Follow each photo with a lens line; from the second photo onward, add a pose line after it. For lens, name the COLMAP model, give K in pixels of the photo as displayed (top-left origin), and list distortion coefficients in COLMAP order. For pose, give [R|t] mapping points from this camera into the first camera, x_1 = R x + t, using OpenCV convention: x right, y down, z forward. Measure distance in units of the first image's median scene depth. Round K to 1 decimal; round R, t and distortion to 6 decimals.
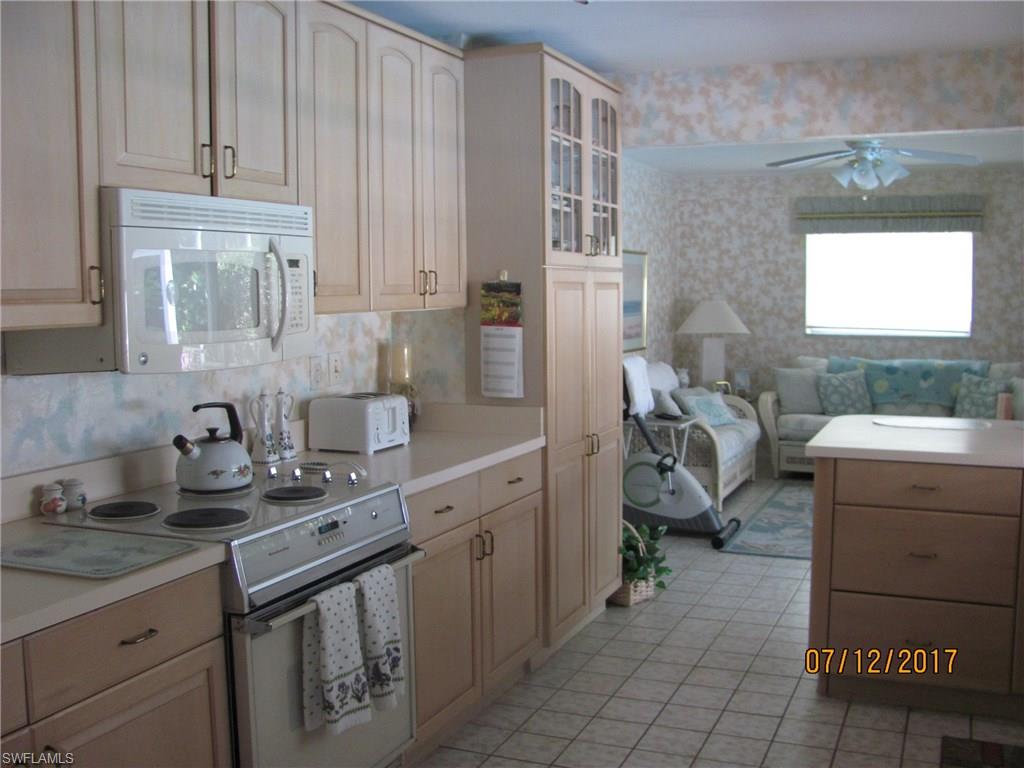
lens RADIAL K [[1071.8, 0, 517.8], [0, 1071.8, 392.2], [0, 0, 1]] dist [-0.226095, 0.271213]
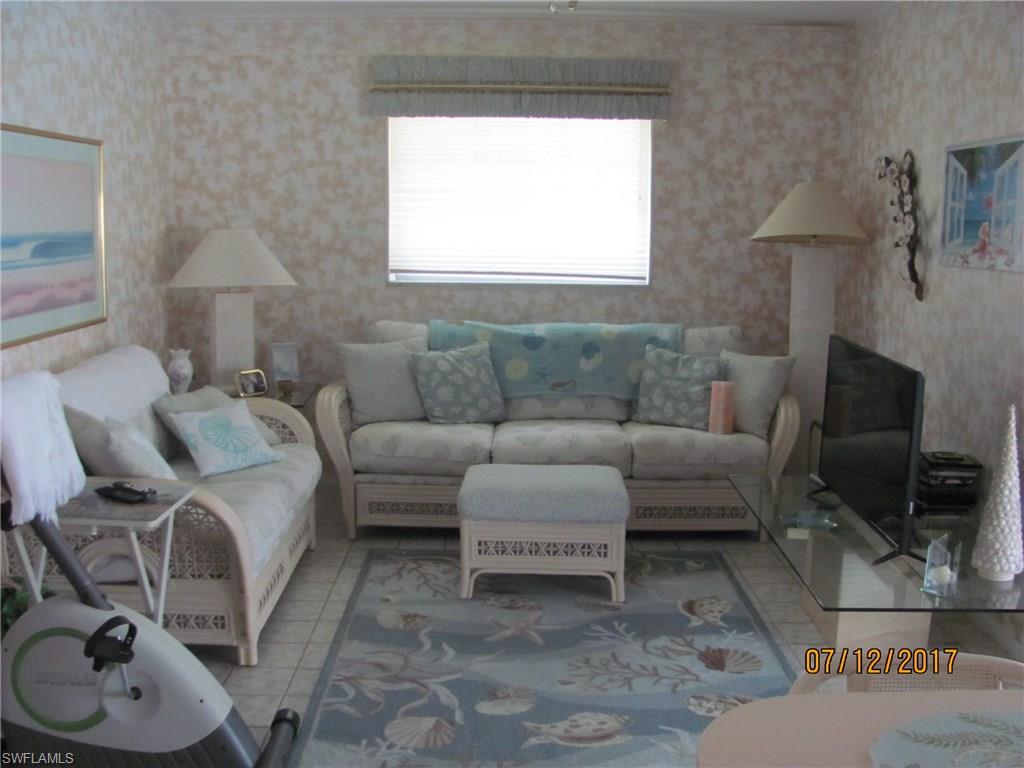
lens RADIAL K [[1071.8, 0, 517.8], [0, 1071.8, 392.2], [0, 0, 1]] dist [-0.226095, 0.271213]
pose [[0.911815, -0.052809, 0.407190, 0.176308], [0.023014, 0.996709, 0.077729, -0.077050], [-0.409955, -0.061503, 0.910030, 0.817360]]
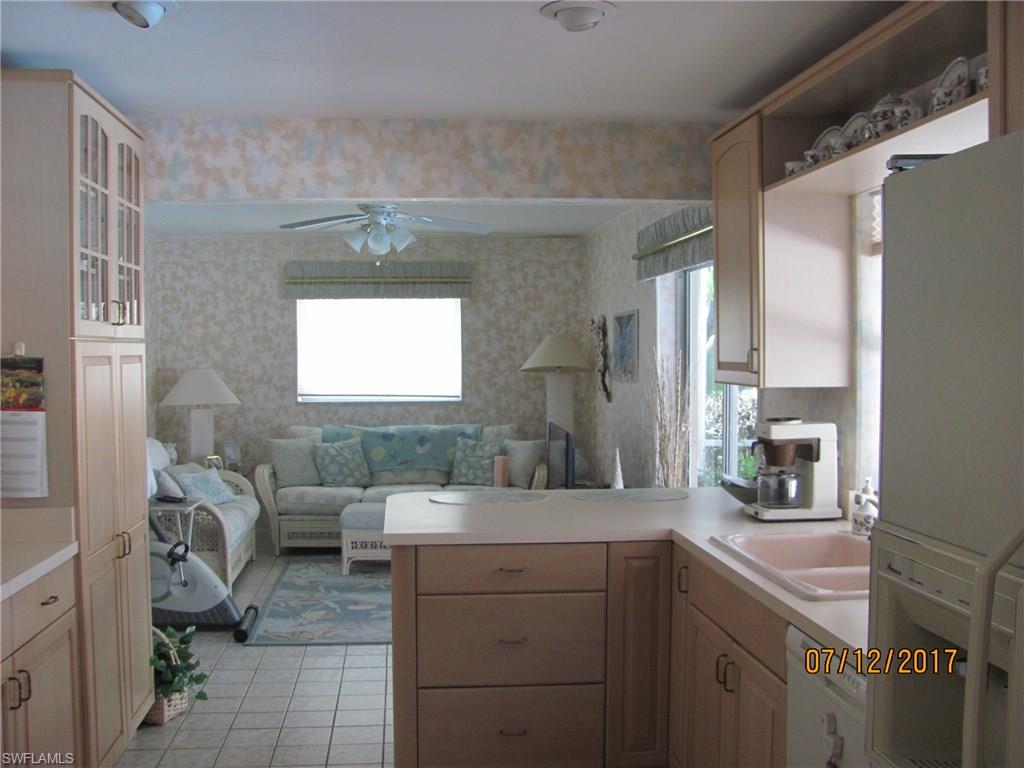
lens RADIAL K [[1078.5, 0, 512.0], [0, 1078.5, 384.0], [0, 0, 1]] dist [-0.220940, 0.297293]
pose [[0.872128, -0.013476, 0.489093, -0.067102], [0.046251, 0.997415, -0.054990, -0.018552], [-0.487088, 0.070580, 0.870497, 0.106847]]
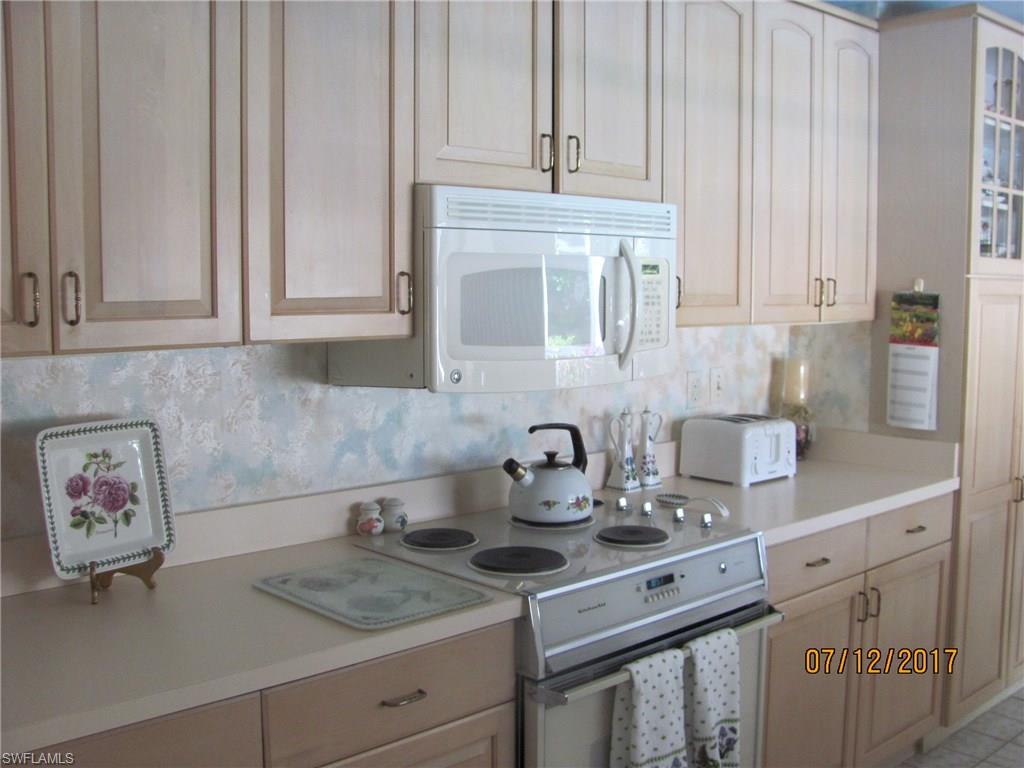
lens RADIAL K [[1071.8, 0, 517.8], [0, 1071.8, 392.2], [0, 0, 1]] dist [-0.226095, 0.271213]
pose [[0.911988, 0.053962, -0.406653, 0.032912], [-0.051217, 0.998532, 0.017640, -0.020164], [0.407007, 0.004740, 0.913413, 0.102136]]
